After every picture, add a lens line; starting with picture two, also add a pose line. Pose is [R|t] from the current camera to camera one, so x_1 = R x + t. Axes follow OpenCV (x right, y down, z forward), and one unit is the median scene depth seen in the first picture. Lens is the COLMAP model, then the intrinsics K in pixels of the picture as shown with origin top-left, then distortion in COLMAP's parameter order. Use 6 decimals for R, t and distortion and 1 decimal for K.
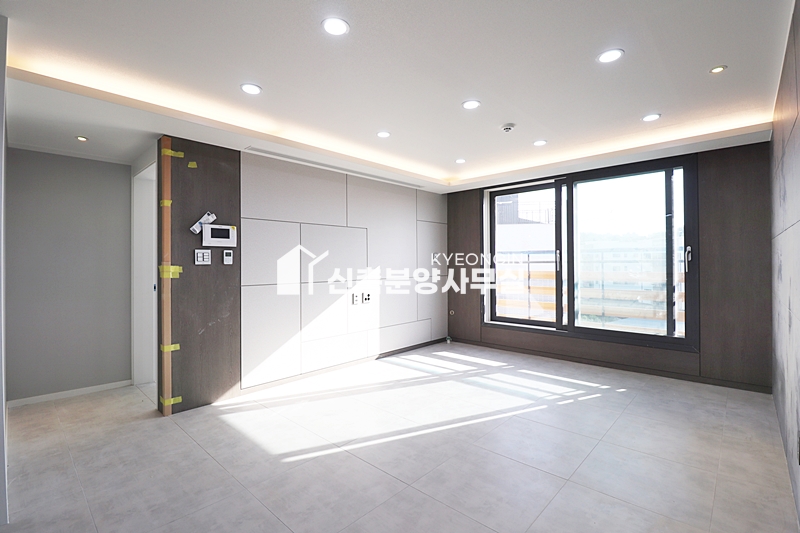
lens RADIAL K [[374.4, 0, 402.9], [0, 374.4, 260.6], [0, 0, 1]] dist [-0.008793, -0.003493]
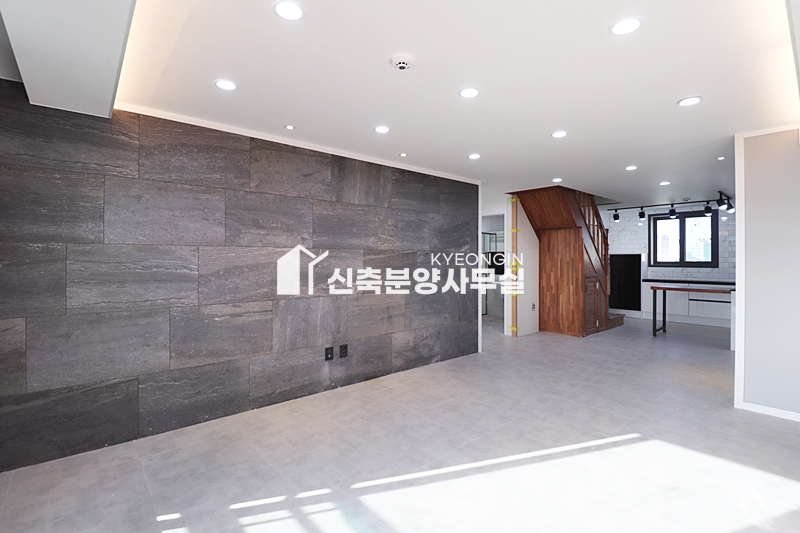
lens RADIAL K [[374.4, 0, 396.7], [0, 374.4, 265.3], [0, 0, 1]] dist [-0.008793, -0.003493]
pose [[-0.993077, 0.003208, 0.117422, 0.183540], [0.004595, 0.999923, 0.011538, -0.015379], [-0.117376, 0.011998, -0.993015, 1.370329]]
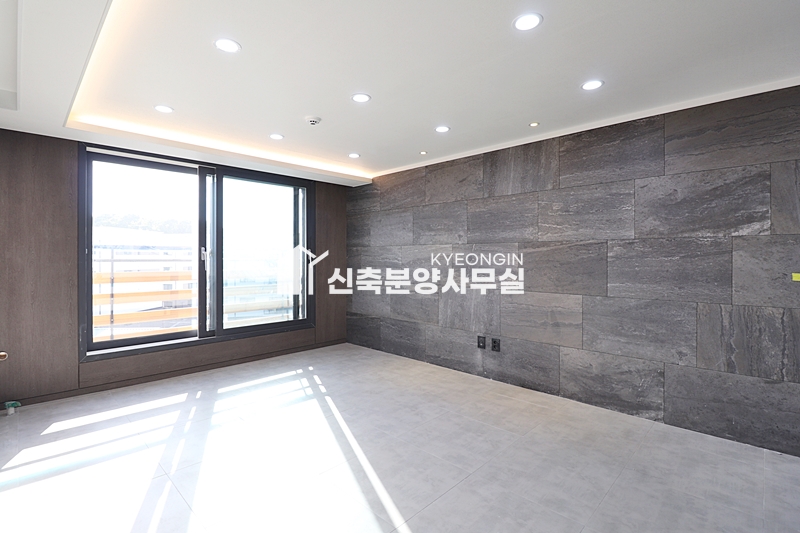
lens RADIAL K [[374.4, 0, 400.8], [0, 374.4, 267.6], [0, 0, 1]] dist [-0.008793, -0.003493]
pose [[0.026496, -0.019130, 0.999466, -0.554314], [-0.006010, 0.999796, 0.019295, 0.000103], [-0.999631, -0.006518, 0.026376, 0.631327]]
